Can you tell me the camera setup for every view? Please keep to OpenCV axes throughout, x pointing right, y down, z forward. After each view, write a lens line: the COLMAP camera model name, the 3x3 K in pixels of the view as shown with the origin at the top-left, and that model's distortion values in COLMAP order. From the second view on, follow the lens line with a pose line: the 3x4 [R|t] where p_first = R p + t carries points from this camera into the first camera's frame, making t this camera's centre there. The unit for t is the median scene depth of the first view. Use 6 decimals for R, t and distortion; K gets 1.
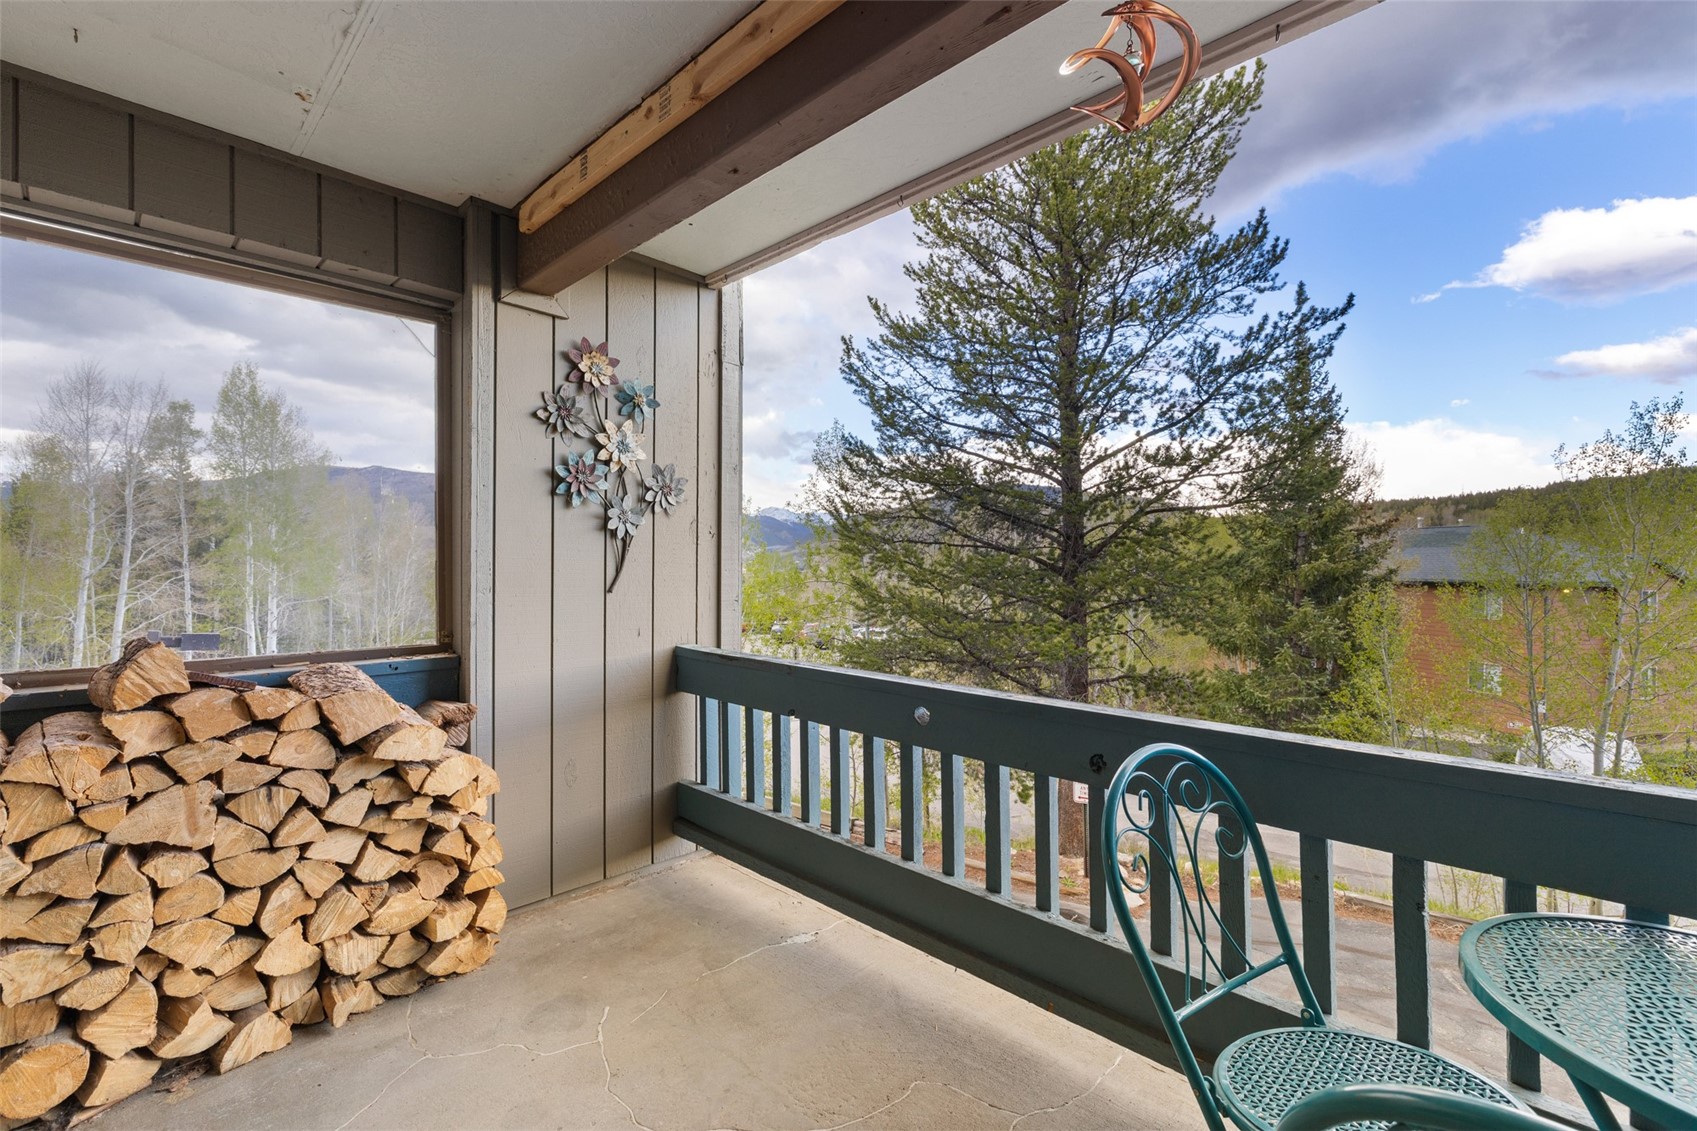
lens RADIAL K [[754.7, 0, 842.1], [0, 754.7, 541.4], [0, 0, 1]] dist [-0.002986, -0.000510]
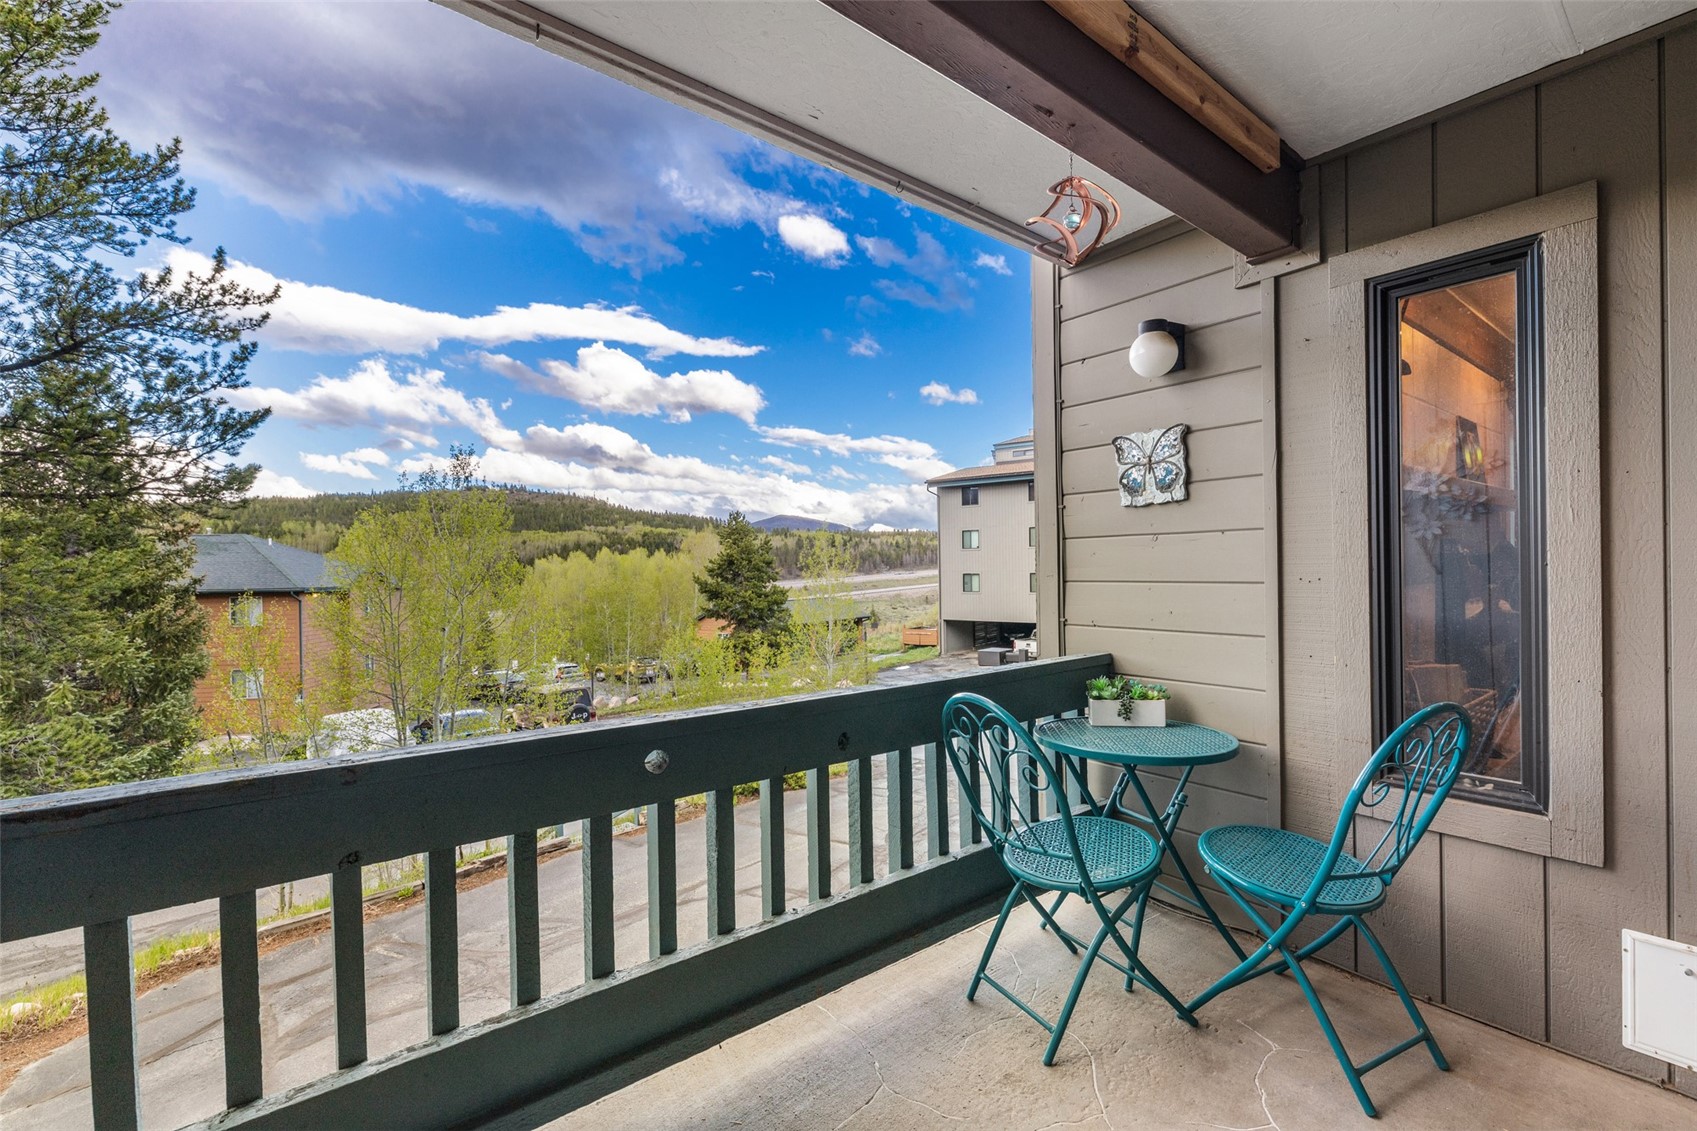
lens RADIAL K [[743.6, 0, 843.6], [0, 743.6, 561.1], [0, 0, 1]] dist [0.007552, -0.000220]
pose [[0.109047, -0.002506, 0.994033, -0.162794], [-0.012293, 0.999917, 0.003869, 0.003605], [-0.993961, -0.012642, 0.109007, 0.180967]]
